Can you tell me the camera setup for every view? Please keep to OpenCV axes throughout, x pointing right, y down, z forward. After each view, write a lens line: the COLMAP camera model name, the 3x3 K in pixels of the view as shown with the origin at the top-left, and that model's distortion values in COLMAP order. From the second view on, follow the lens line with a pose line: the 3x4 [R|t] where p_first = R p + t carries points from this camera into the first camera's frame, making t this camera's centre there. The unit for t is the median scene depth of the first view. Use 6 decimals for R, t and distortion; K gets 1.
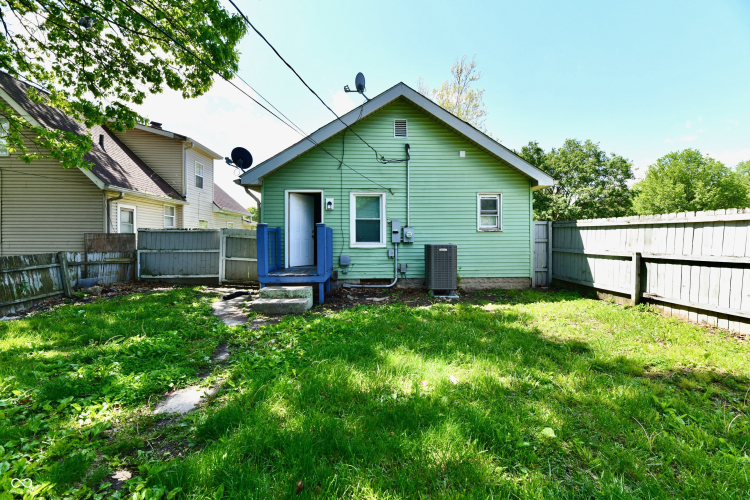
lens RADIAL K [[308.2, 0, 379.4], [0, 308.2, 241.2], [0, 0, 1]] dist [-0.002808, -0.001454]
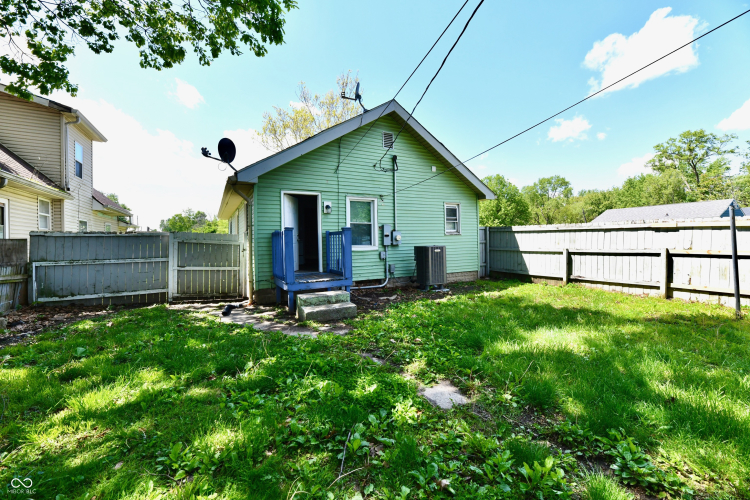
lens RADIAL K [[308.2, 0, 379.4], [0, 308.2, 241.2], [0, 0, 1]] dist [-0.002808, -0.001454]
pose [[0.902105, -0.010561, 0.431388, -0.440218], [0.016352, 0.999819, -0.009719, 0.000293], [-0.431207, 0.015822, 0.902114, 0.035463]]
